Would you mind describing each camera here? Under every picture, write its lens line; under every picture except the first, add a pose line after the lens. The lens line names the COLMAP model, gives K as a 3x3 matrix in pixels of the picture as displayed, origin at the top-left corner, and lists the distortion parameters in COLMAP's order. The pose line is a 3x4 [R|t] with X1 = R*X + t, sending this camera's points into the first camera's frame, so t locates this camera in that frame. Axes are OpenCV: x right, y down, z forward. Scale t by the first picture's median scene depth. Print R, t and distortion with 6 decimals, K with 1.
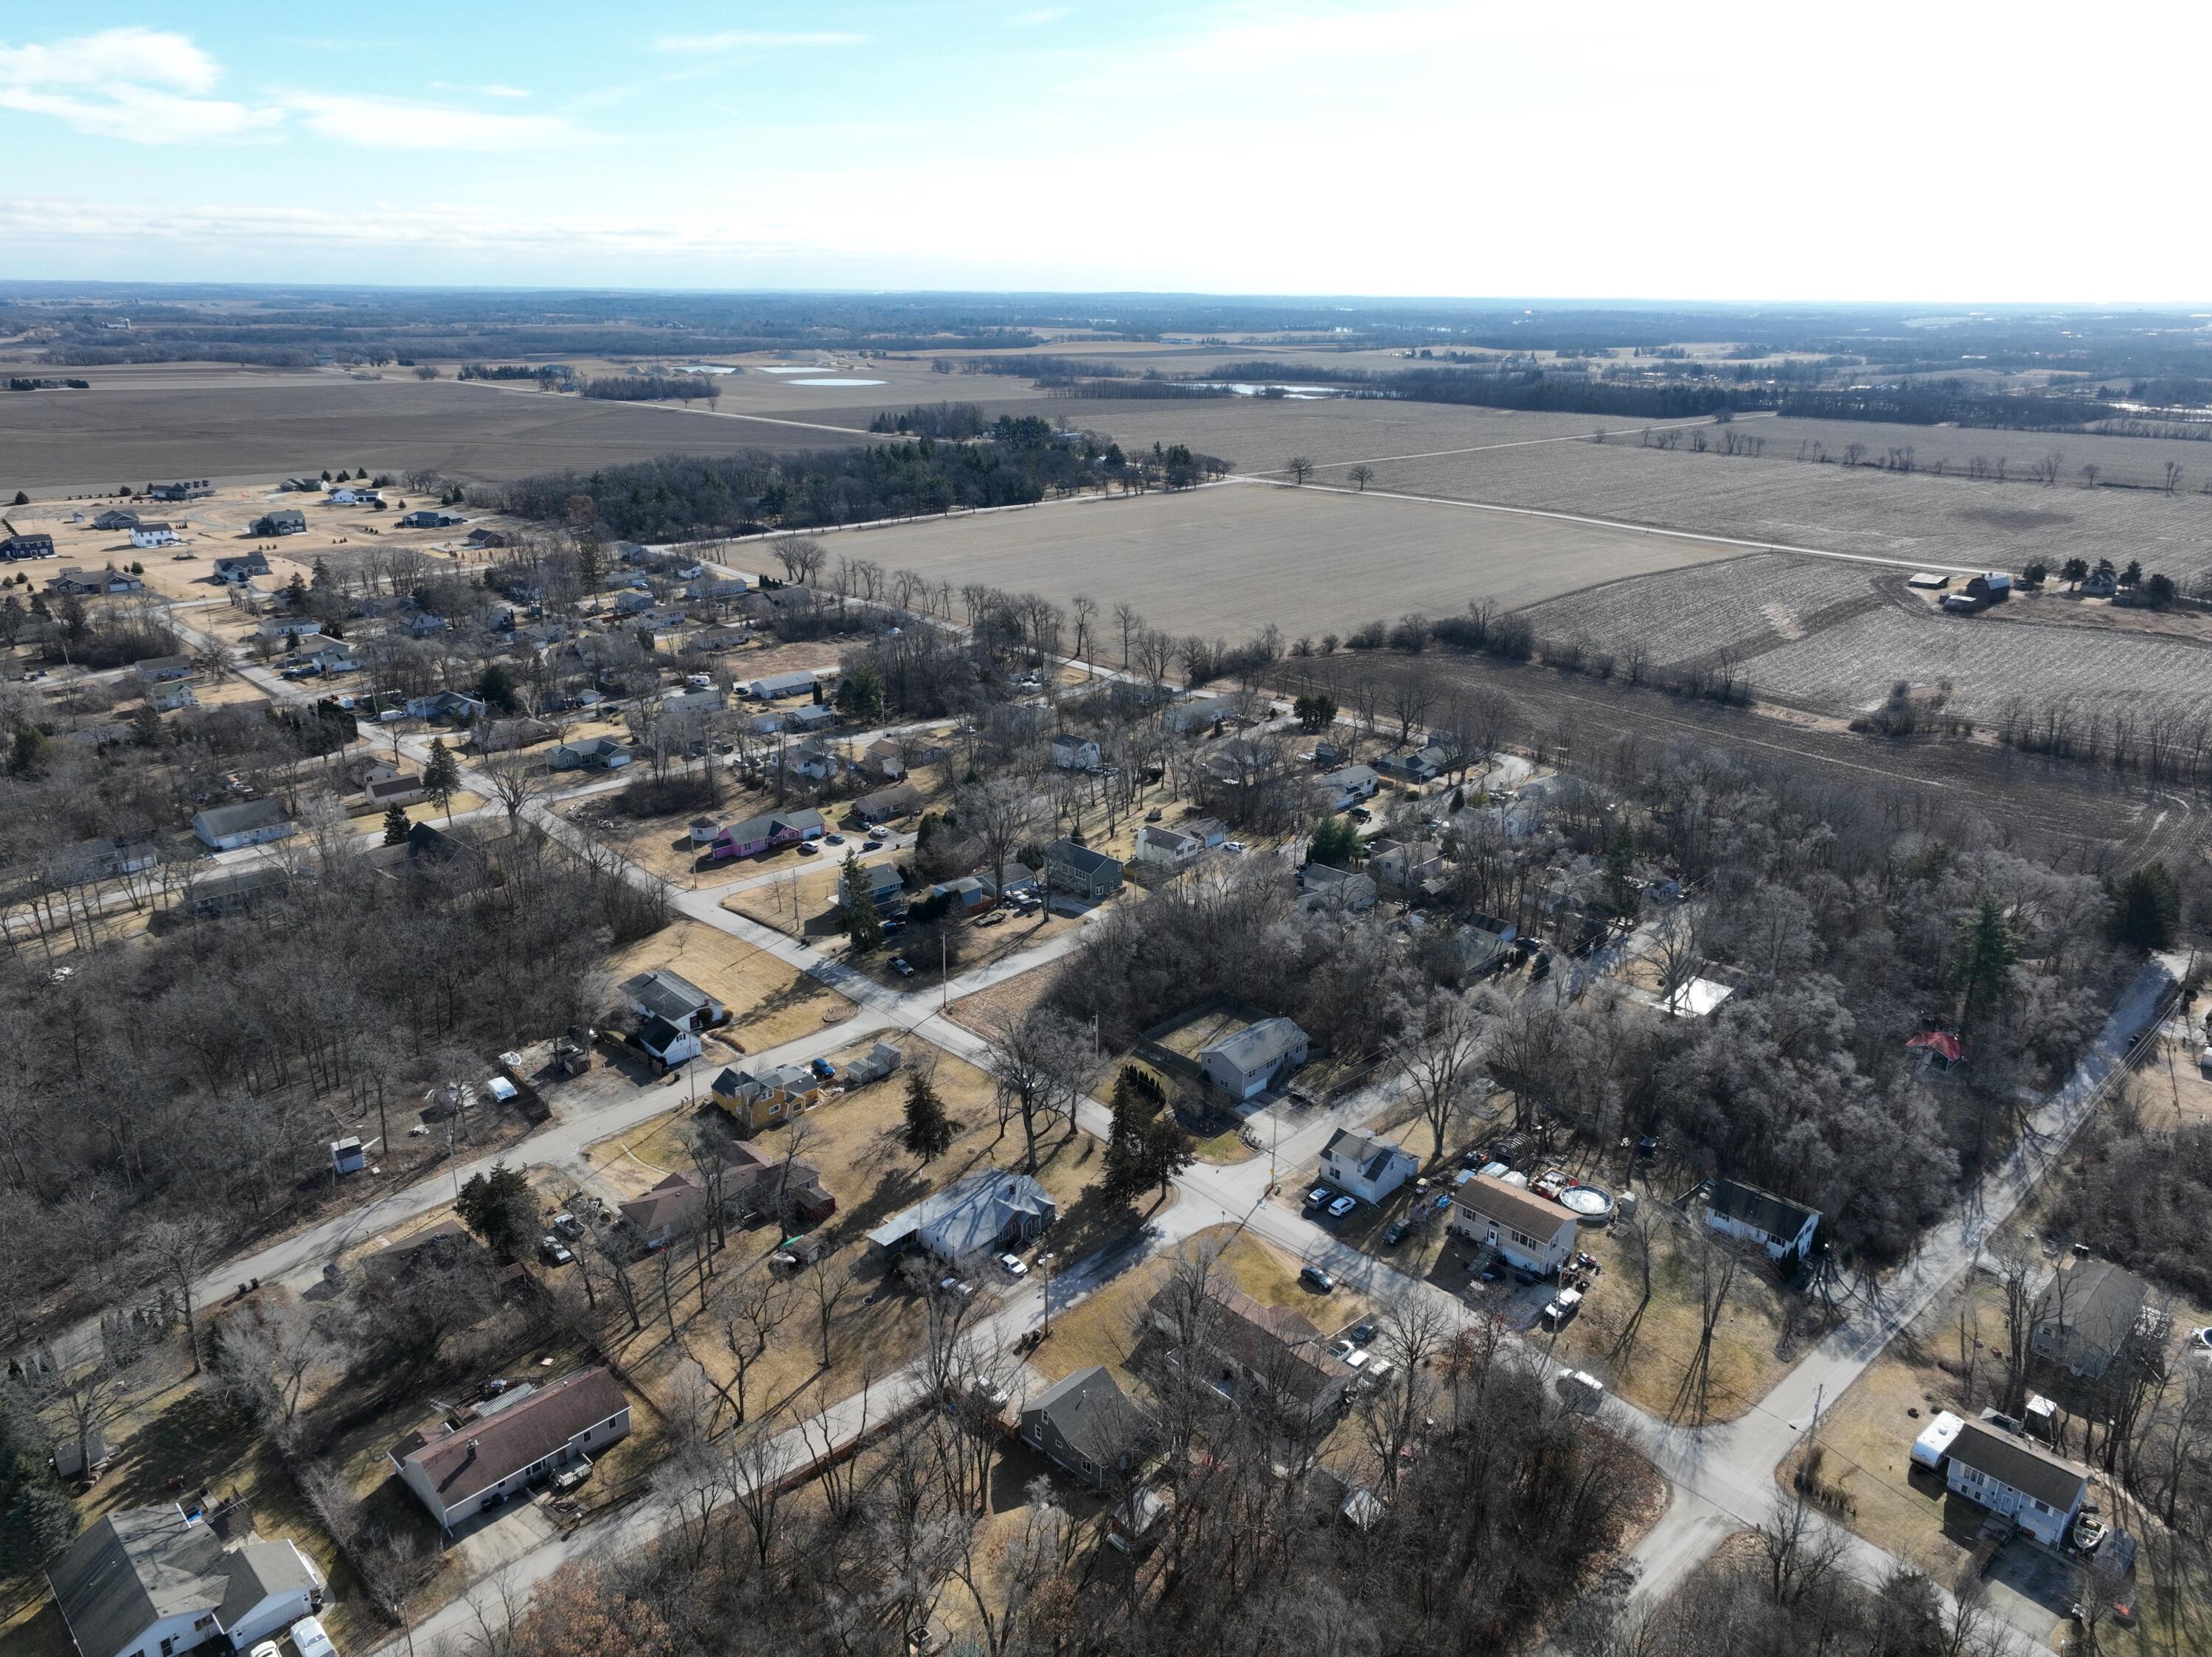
lens RADIAL K [[1553.3, 0, 1113.3], [0, 1553.3, 810.7], [0, 0, 1]] dist [-0.006067, 0.024435]
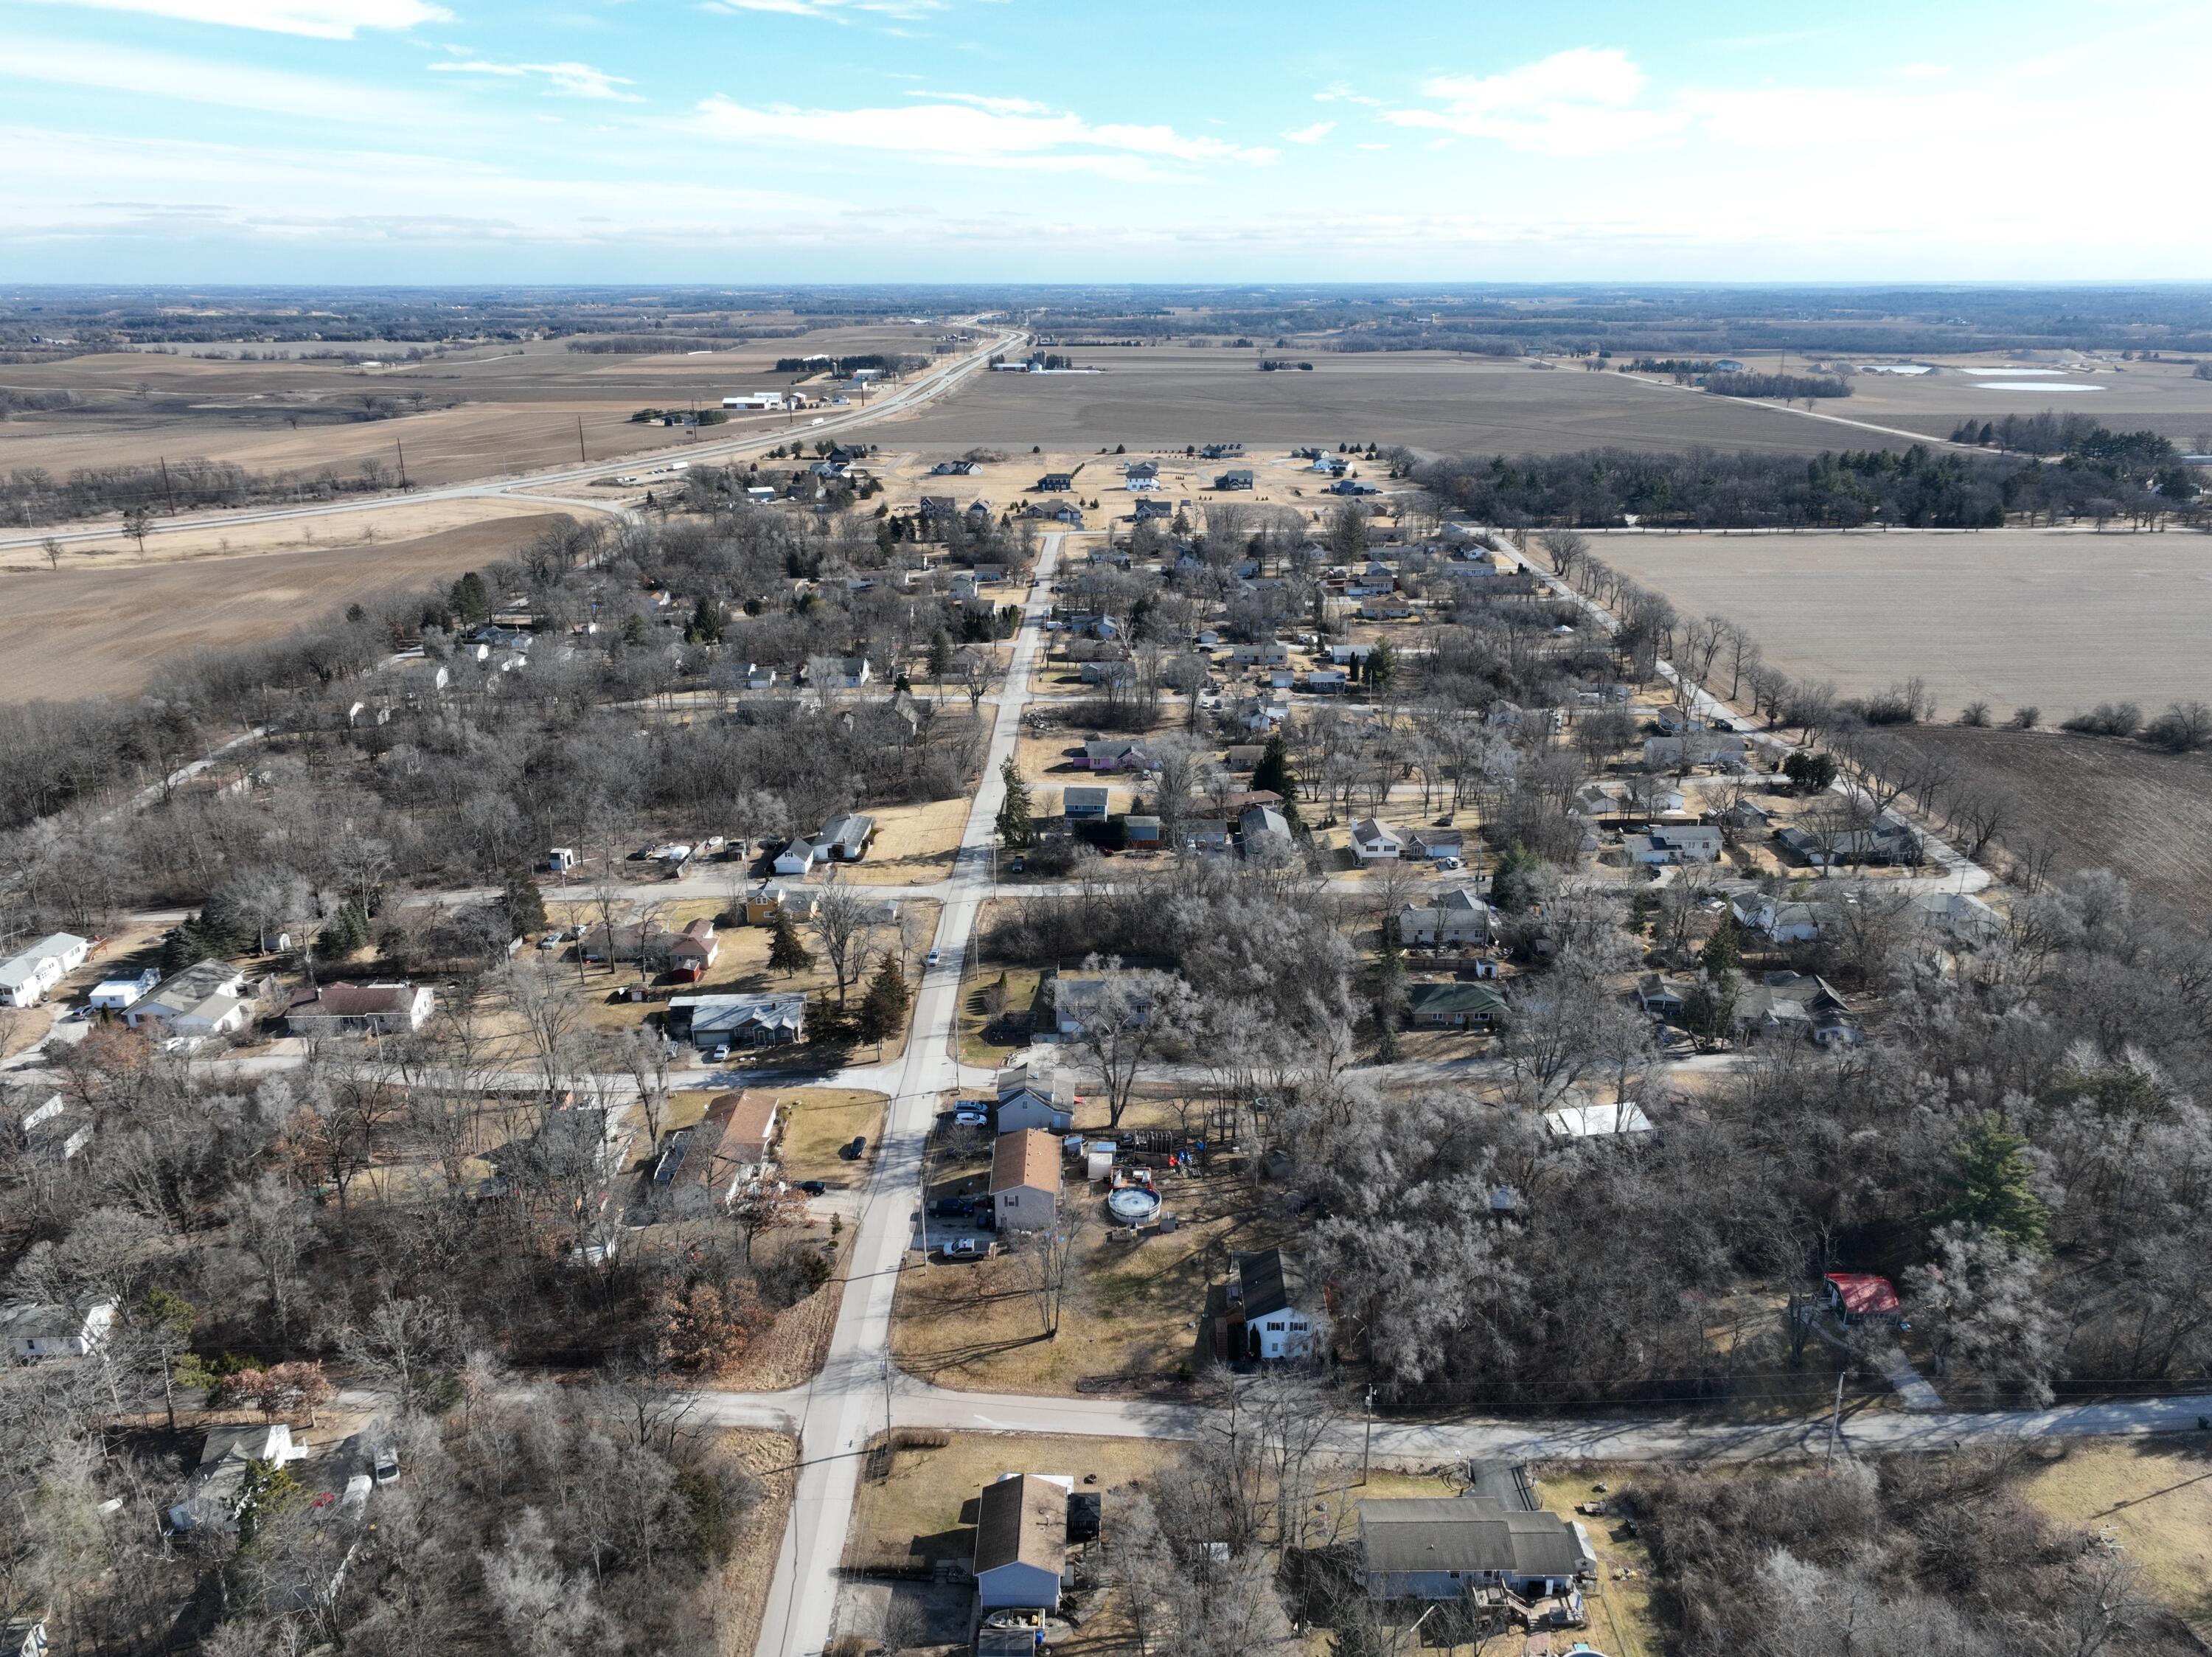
lens RADIAL K [[1553.3, 0, 1109.1], [0, 1553.3, 869.3], [0, 0, 1]] dist [-0.006067, 0.024435]
pose [[0.707008, 0.242540, -0.664315, 0.352060], [-0.218709, 0.968290, 0.120756, -0.026008], [0.672538, 0.059916, 0.737634, 0.101996]]
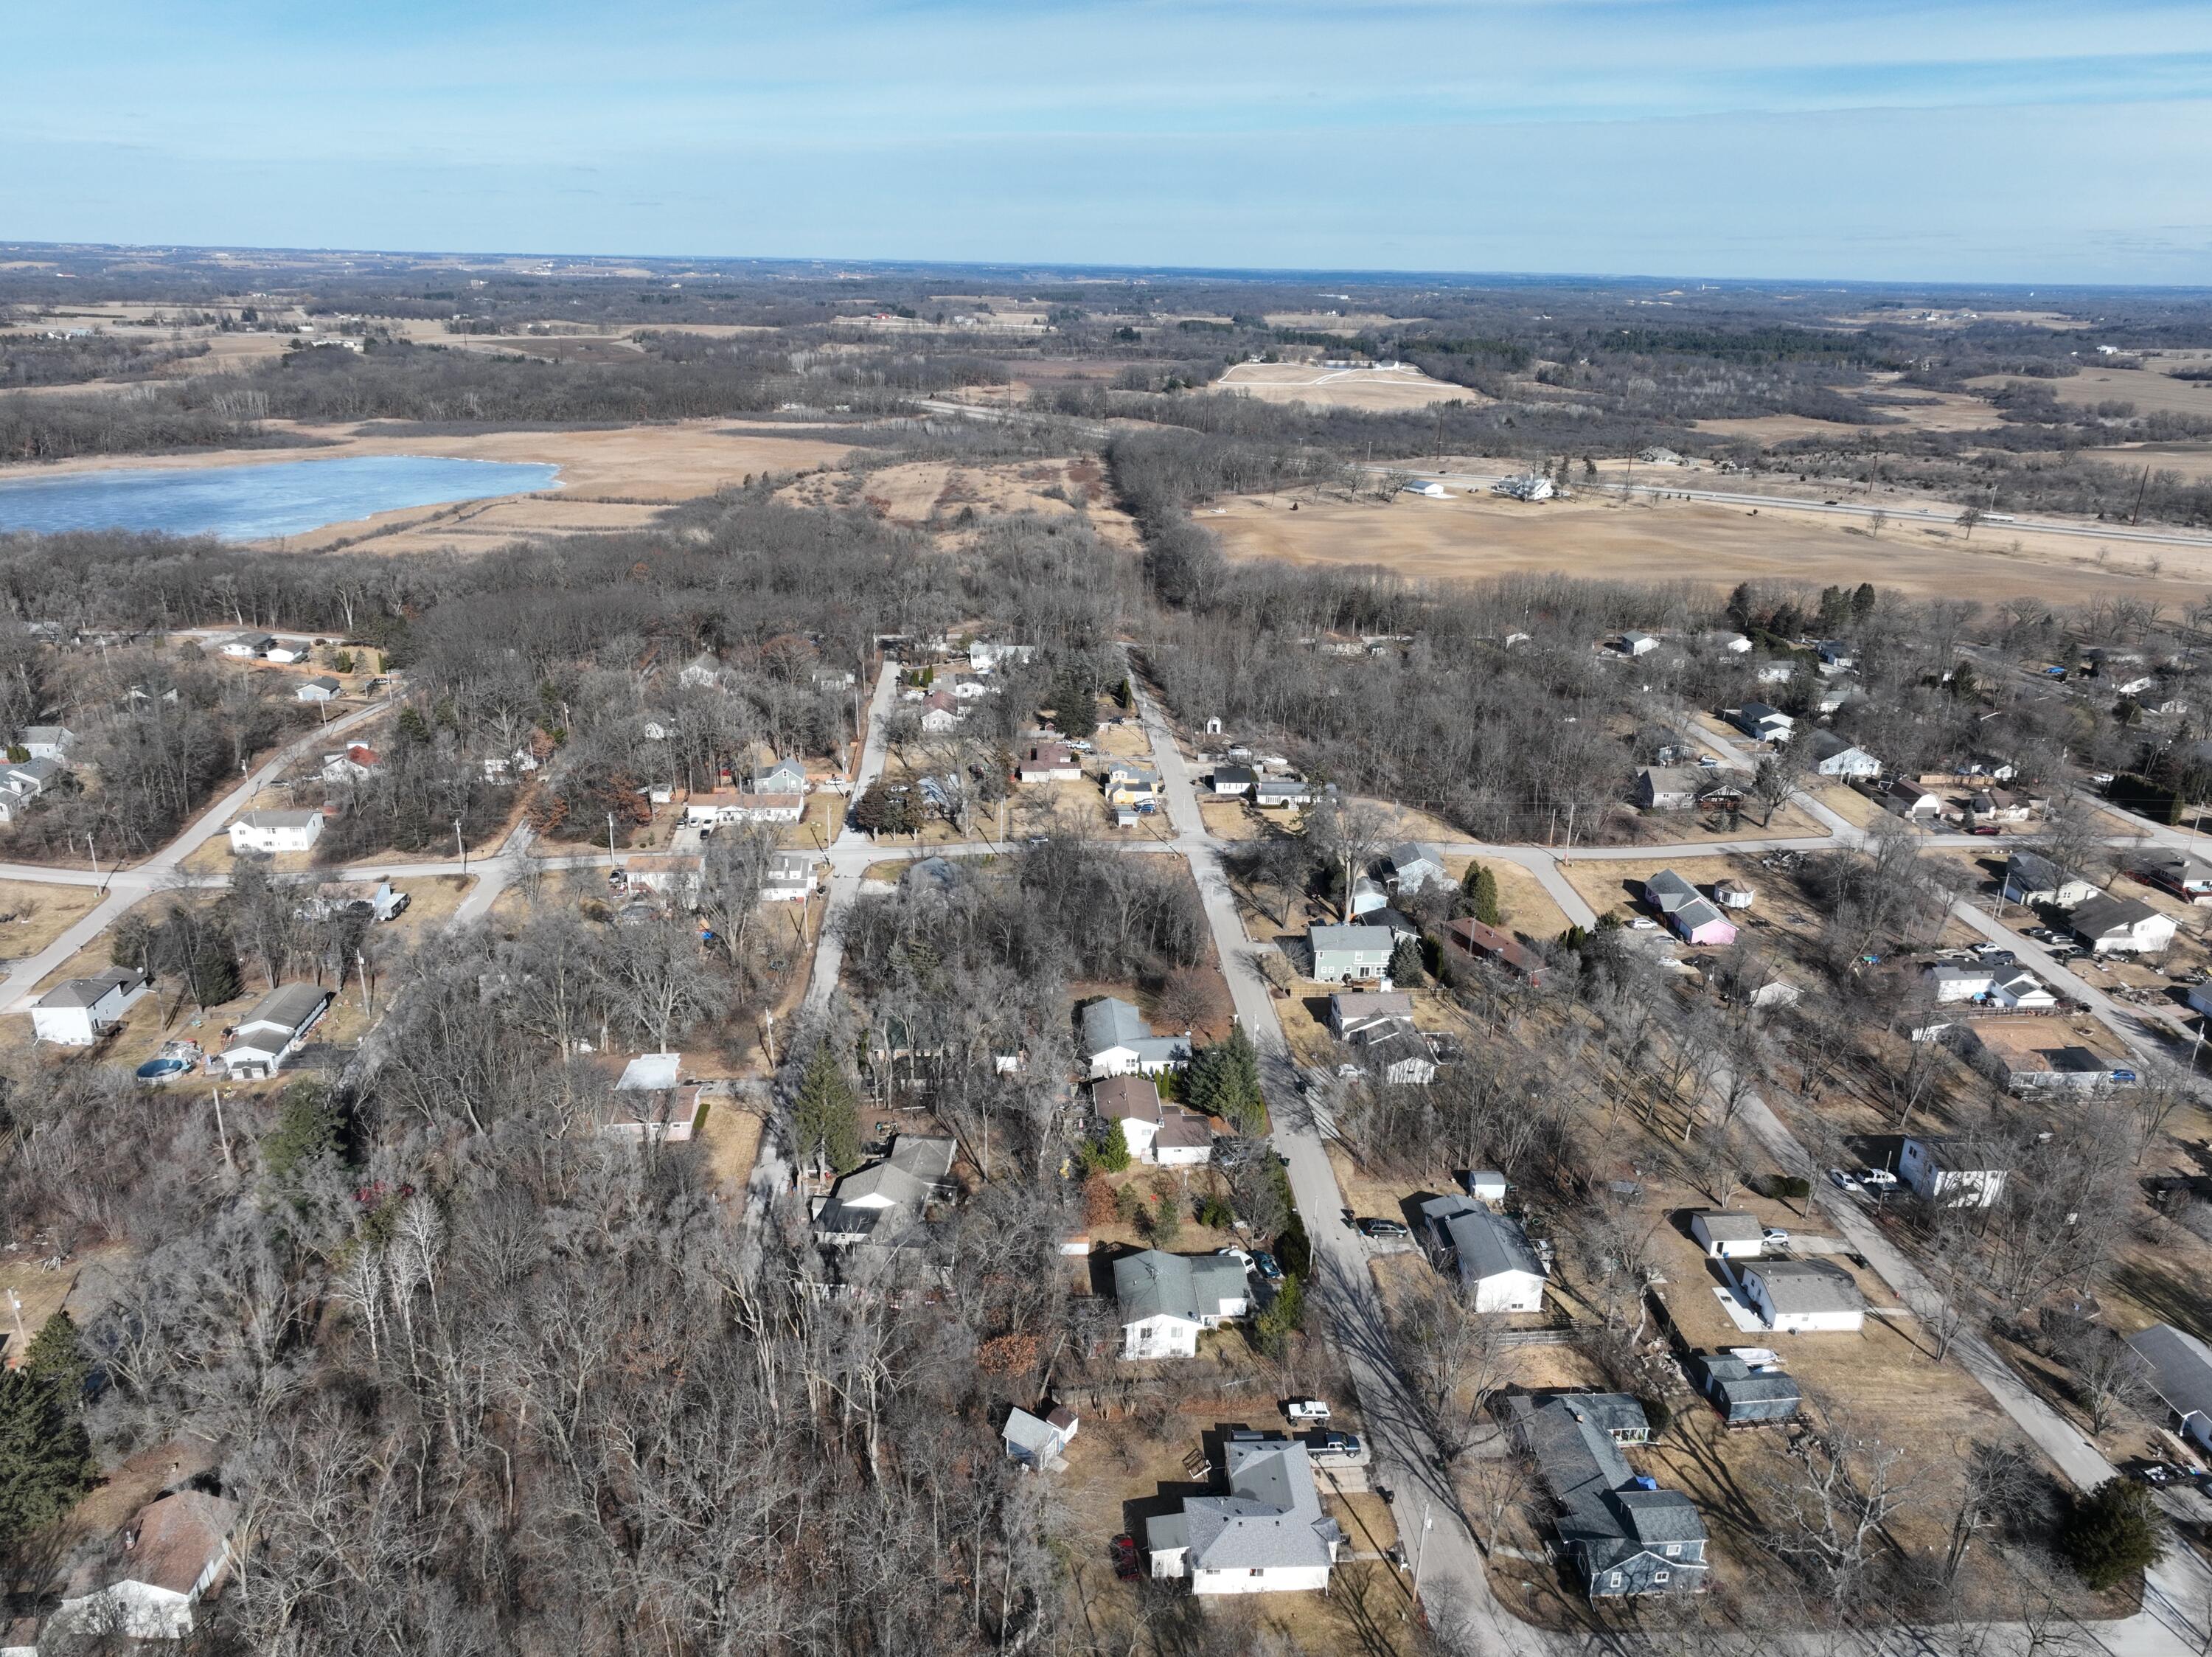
lens RADIAL K [[1553.3, 0, 1095.0], [0, 1553.3, 841.7], [0, 0, 1]] dist [-0.006067, 0.024435]
pose [[-0.669061, 0.241438, -0.702897, 0.391543], [-0.261135, 0.809091, 0.526479, -0.251435], [0.695820, 0.535798, -0.478284, 0.756941]]
